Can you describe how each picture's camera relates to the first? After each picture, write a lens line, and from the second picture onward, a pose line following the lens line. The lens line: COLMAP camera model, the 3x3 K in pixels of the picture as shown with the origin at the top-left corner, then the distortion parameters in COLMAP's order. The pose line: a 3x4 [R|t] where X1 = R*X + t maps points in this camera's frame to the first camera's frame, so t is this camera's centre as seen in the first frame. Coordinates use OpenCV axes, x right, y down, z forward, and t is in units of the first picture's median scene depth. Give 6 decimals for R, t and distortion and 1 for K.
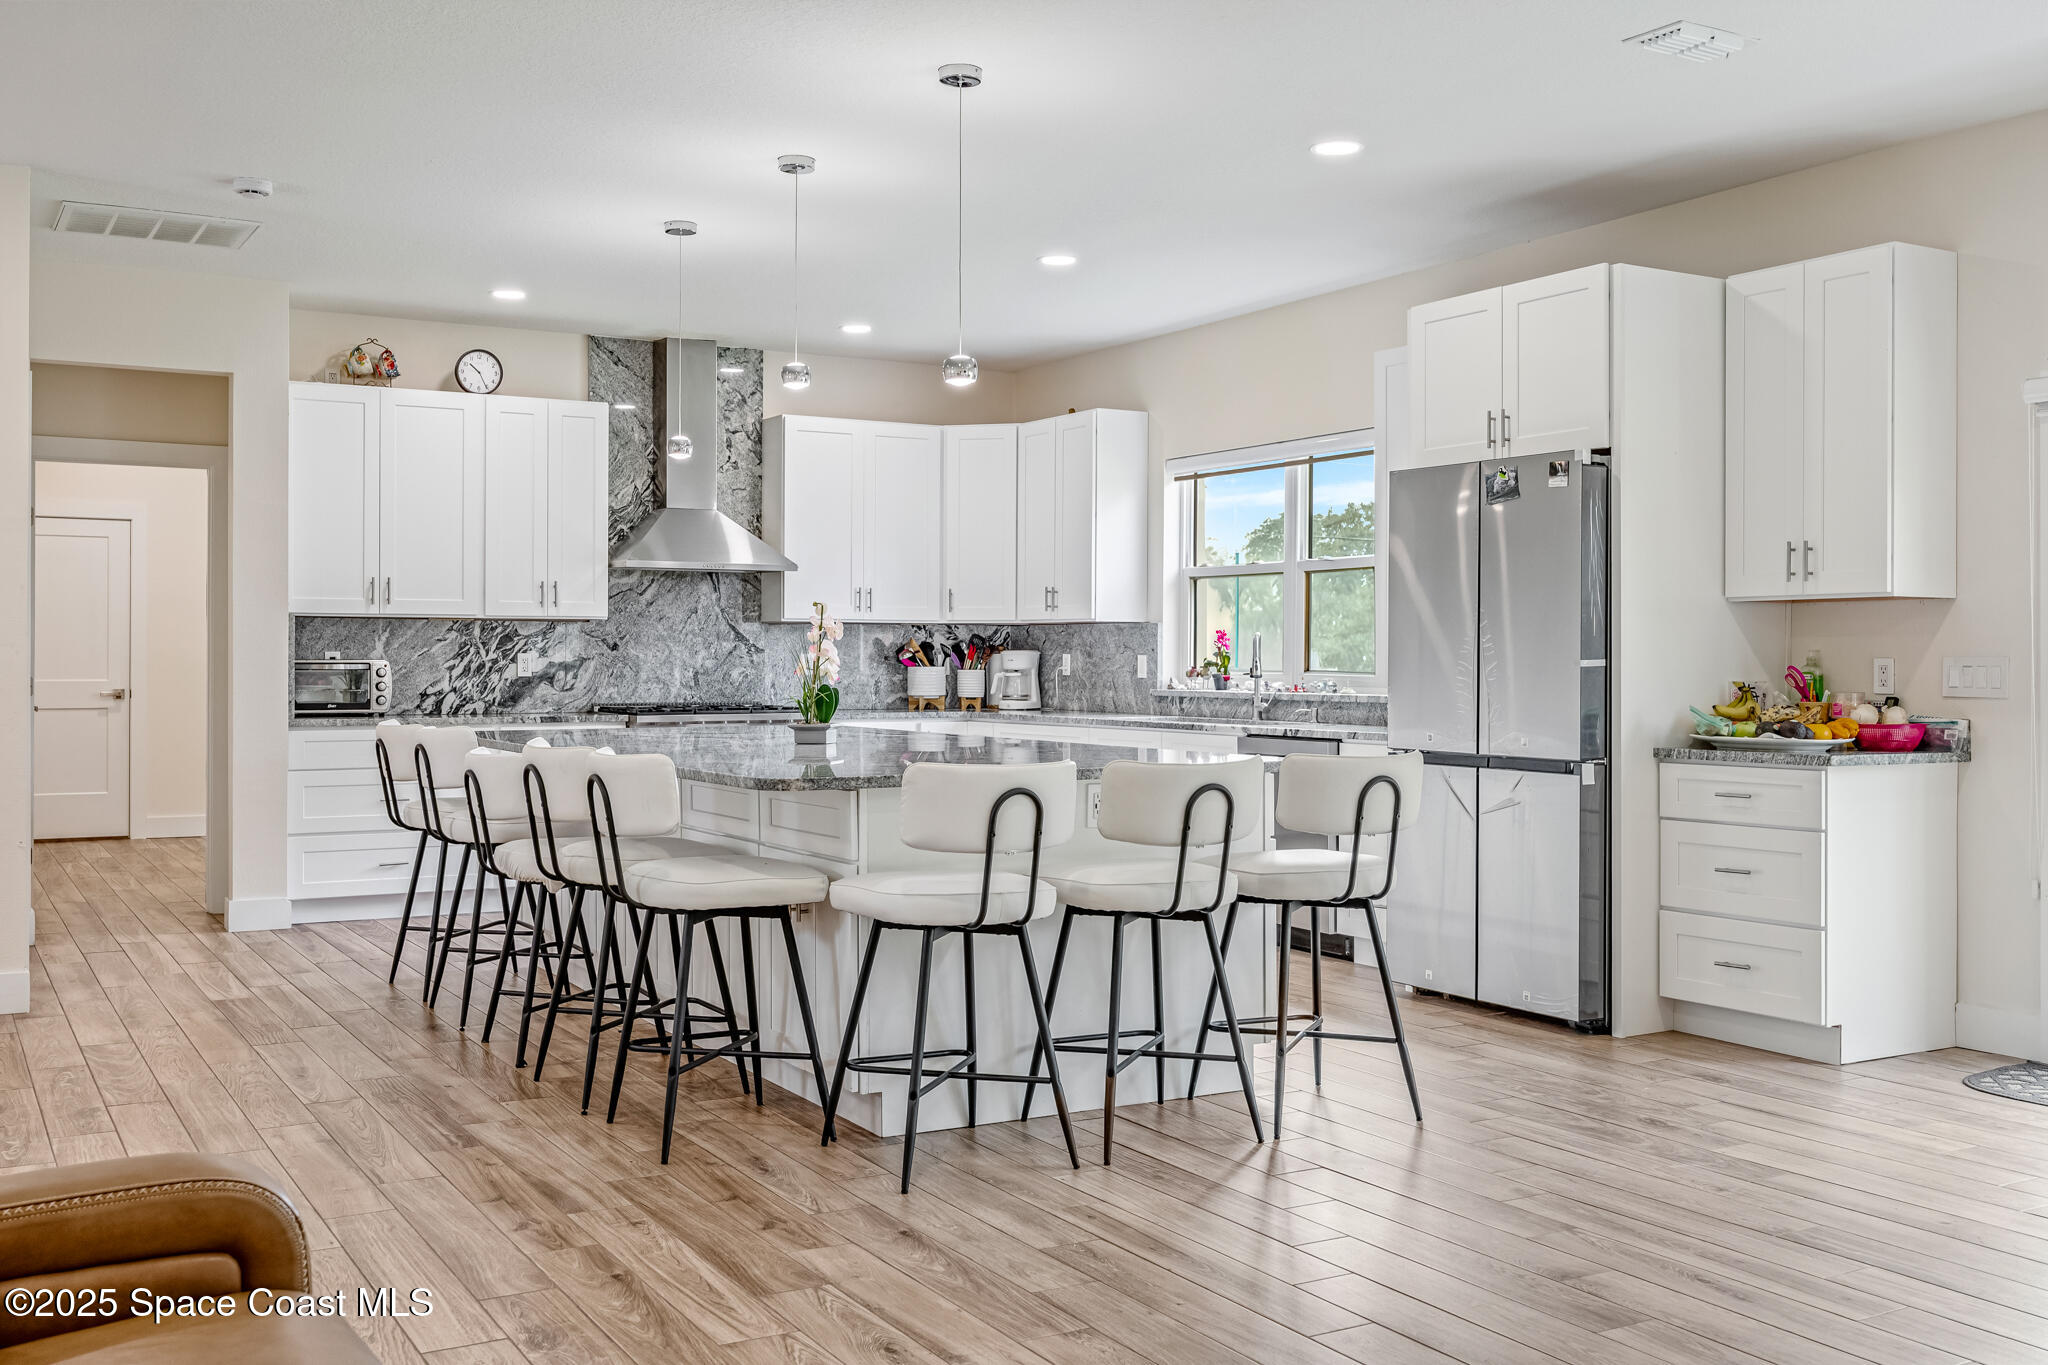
lens RADIAL K [[1993.2, 0, 972.5], [0, 1993.2, 656.6], [0, 0, 1]] dist [0.007437, 0.025134]
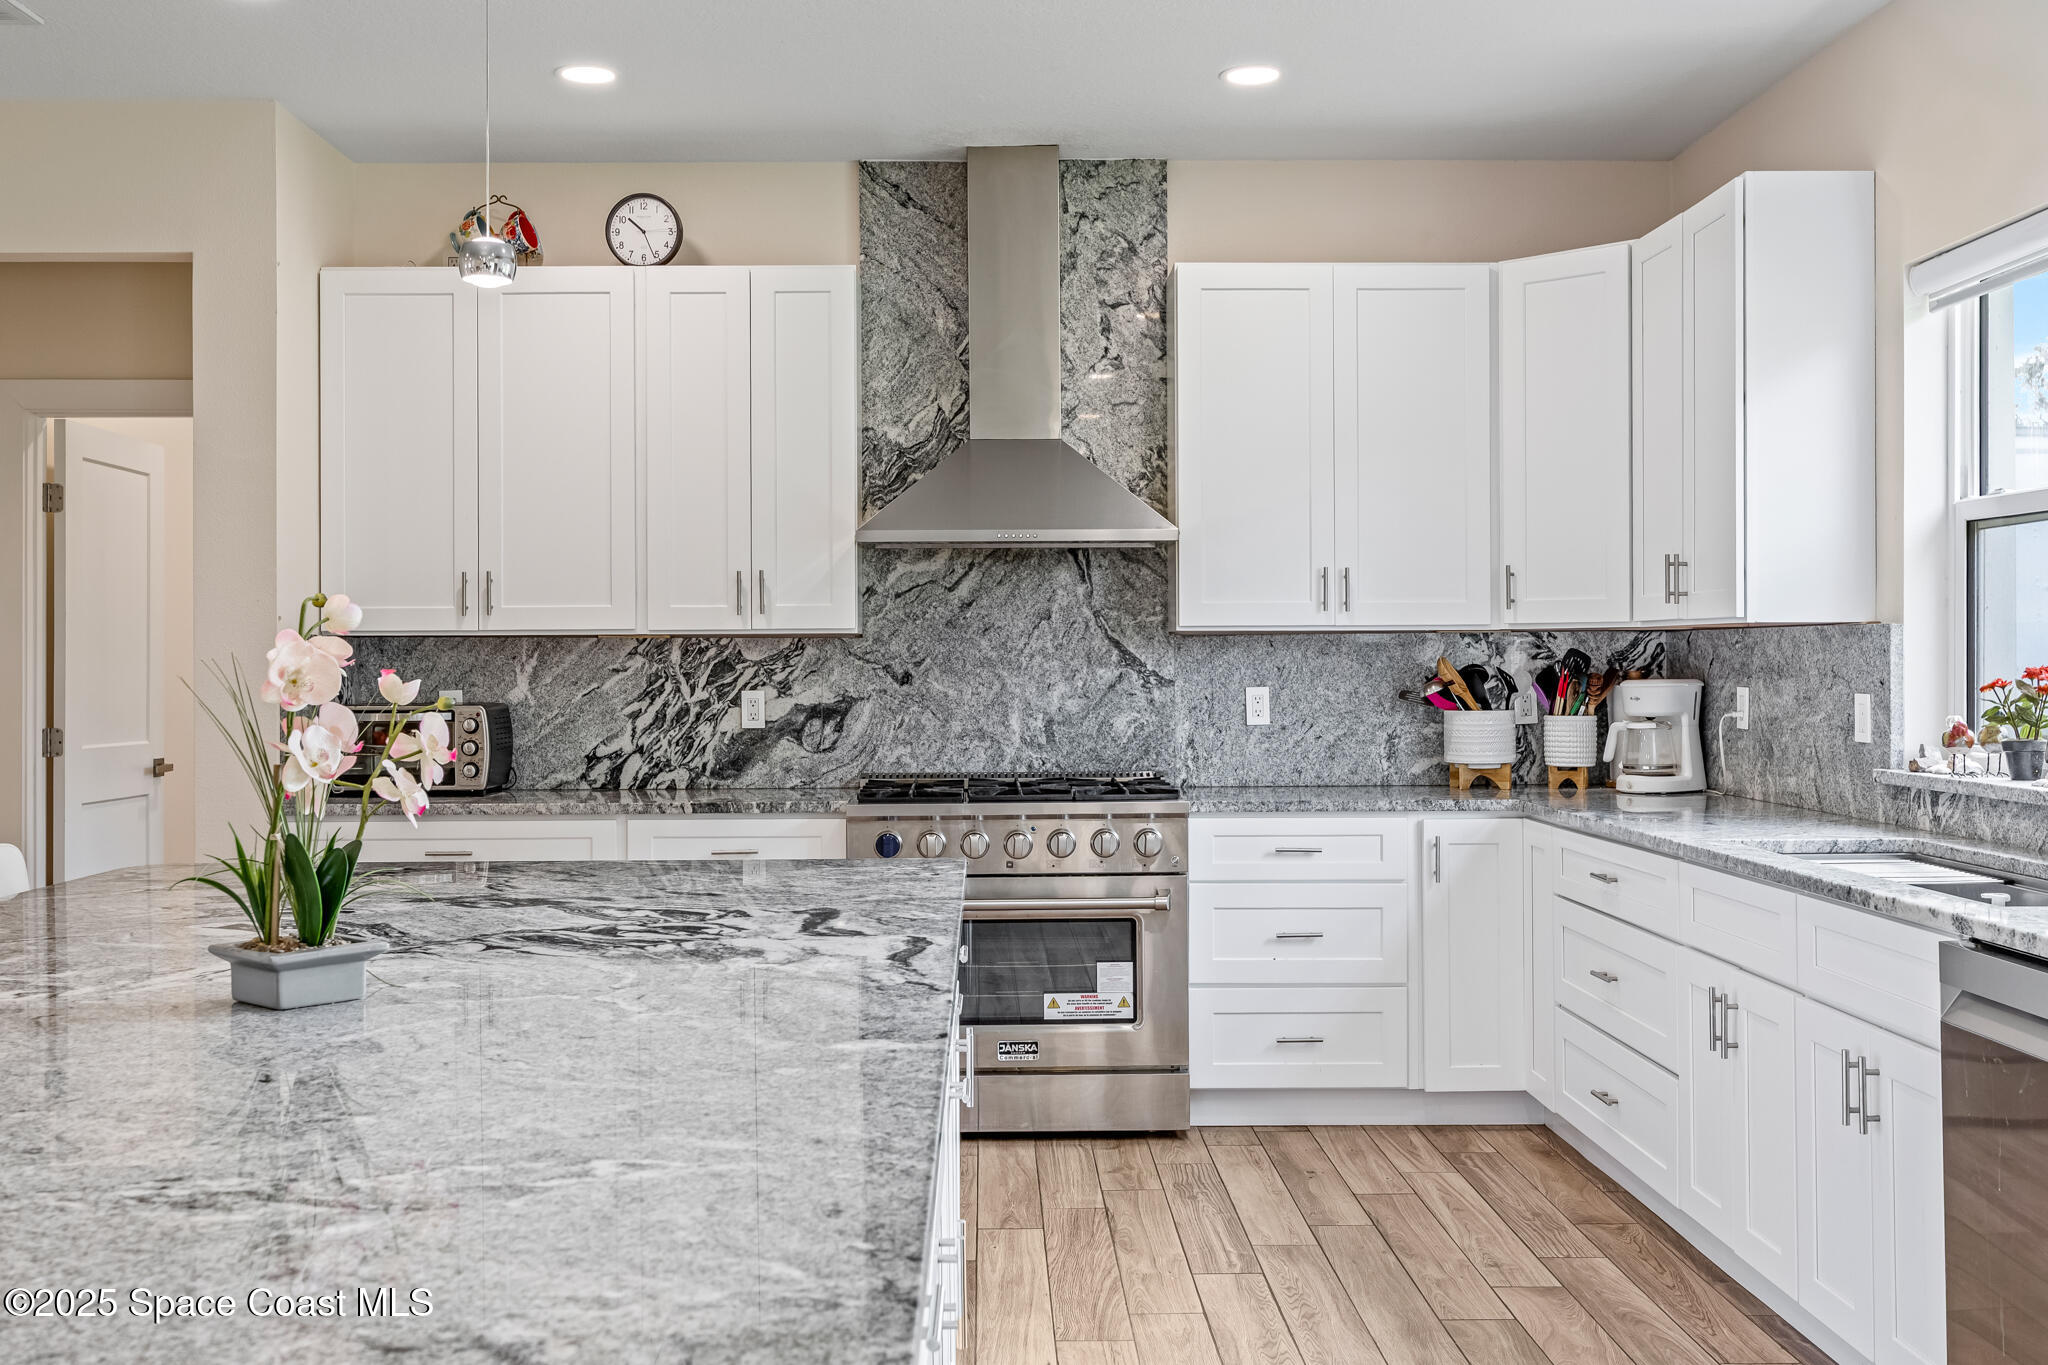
lens RADIAL K [[1993.2, 0, 972.5], [0, 1993.2, 656.6], [0, 0, 1]] dist [0.007437, 0.025134]
pose [[0.875733, -0.008423, -0.482723, 0.126434], [0.007570, 0.999964, -0.003715, -0.009067], [0.482737, -0.000401, 0.875765, 0.486666]]
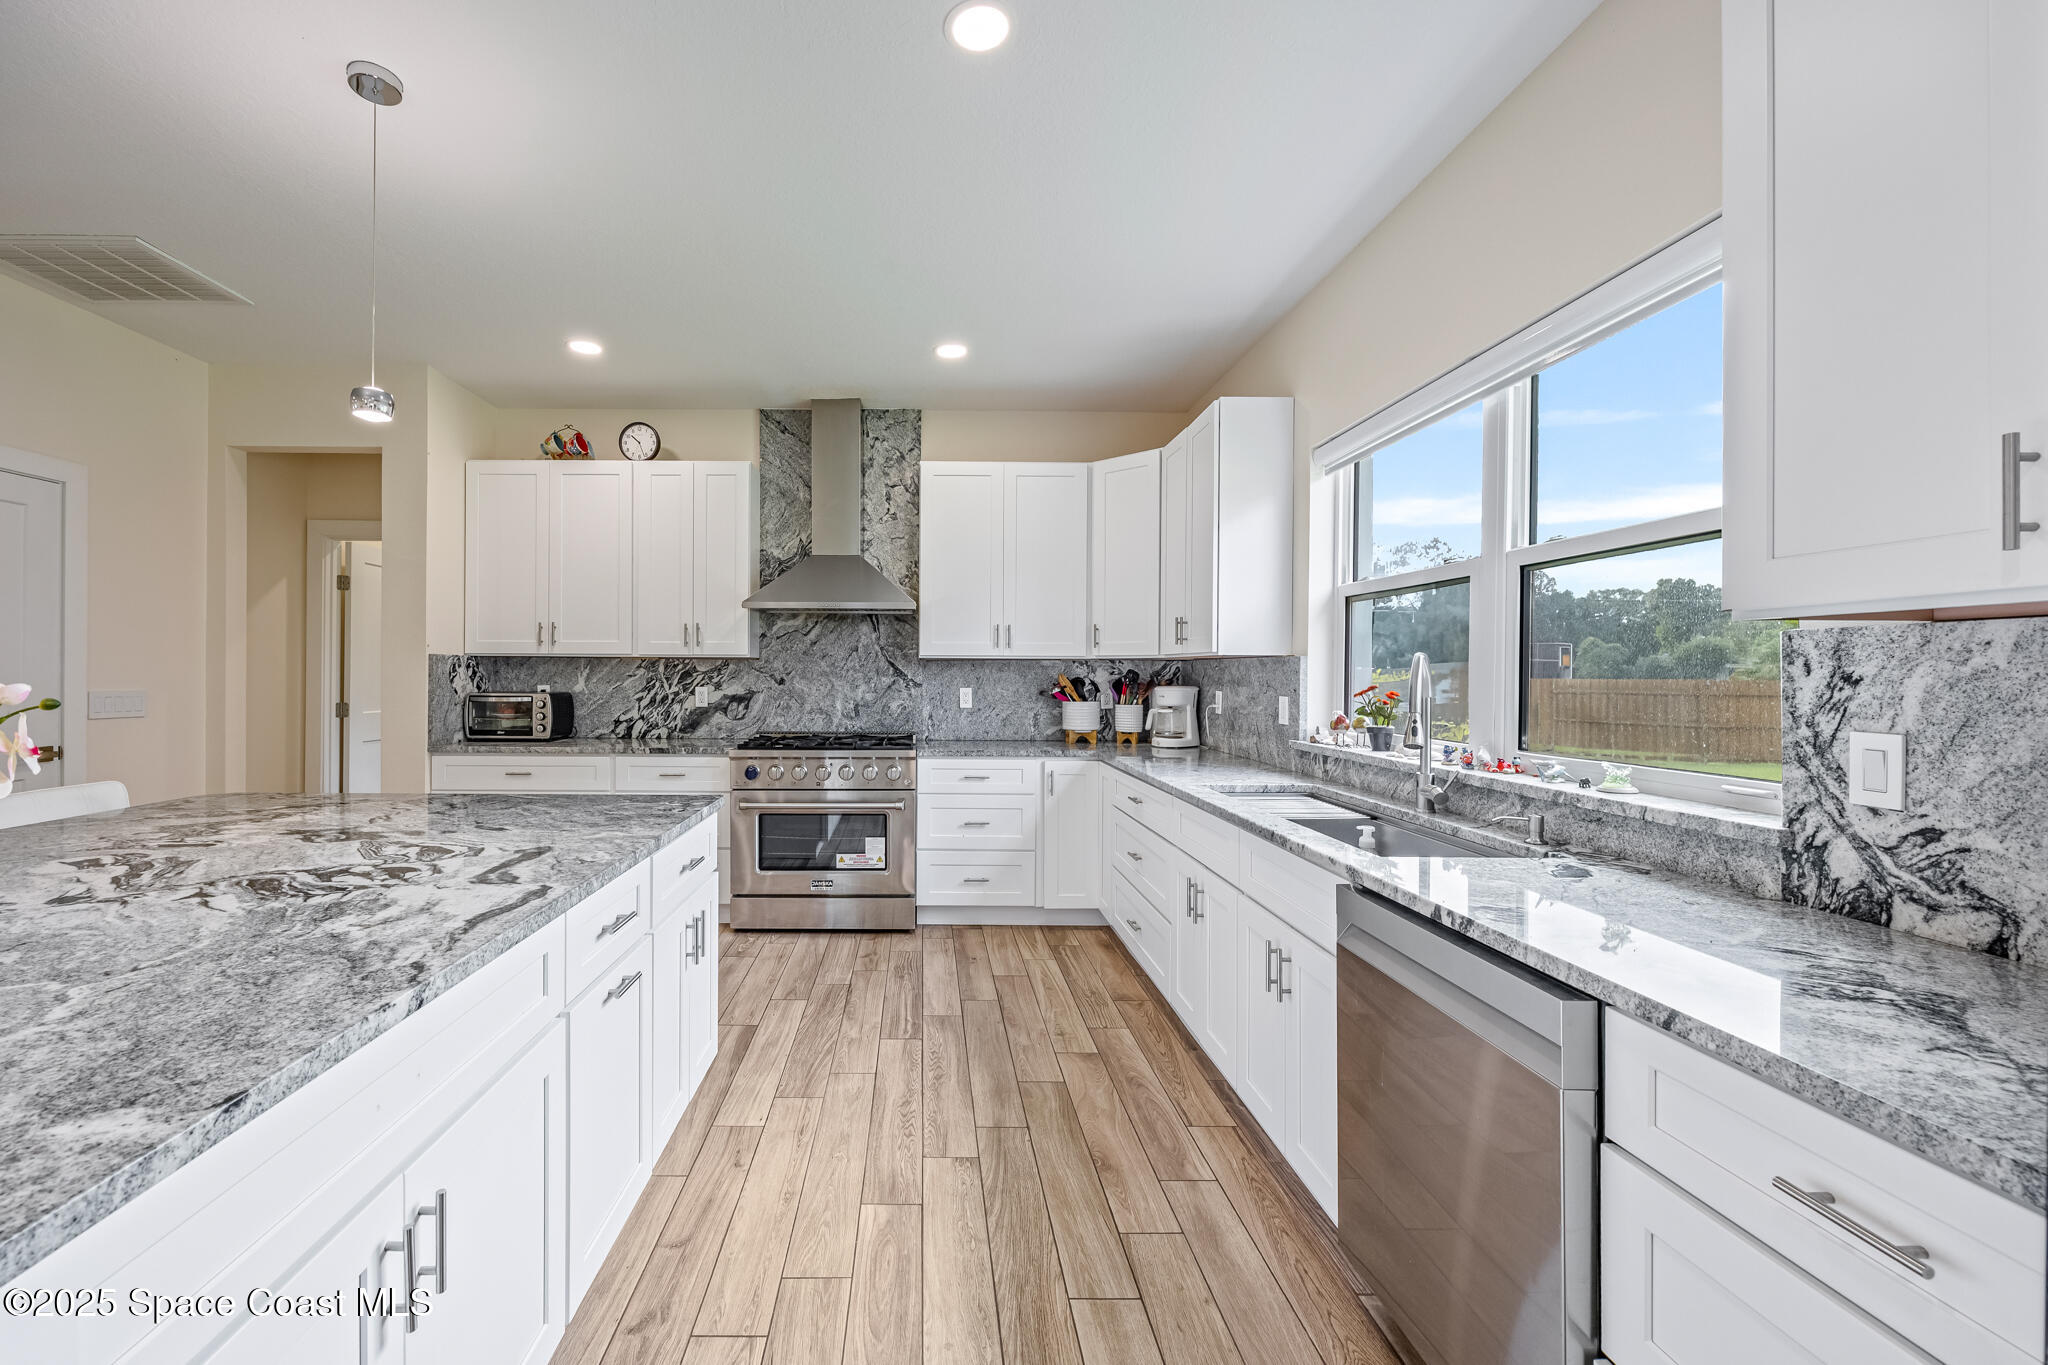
lens RADIAL K [[820.3, 0, 915.9], [0, 820.3, 676.6], [0, 0, 1]] dist [0.001377, -0.000070]
pose [[0.874549, 0.003605, -0.484924, 0.114437], [-0.002392, 0.999992, 0.003120, -0.009301], [0.484932, -0.001569, 0.874551, 0.628007]]
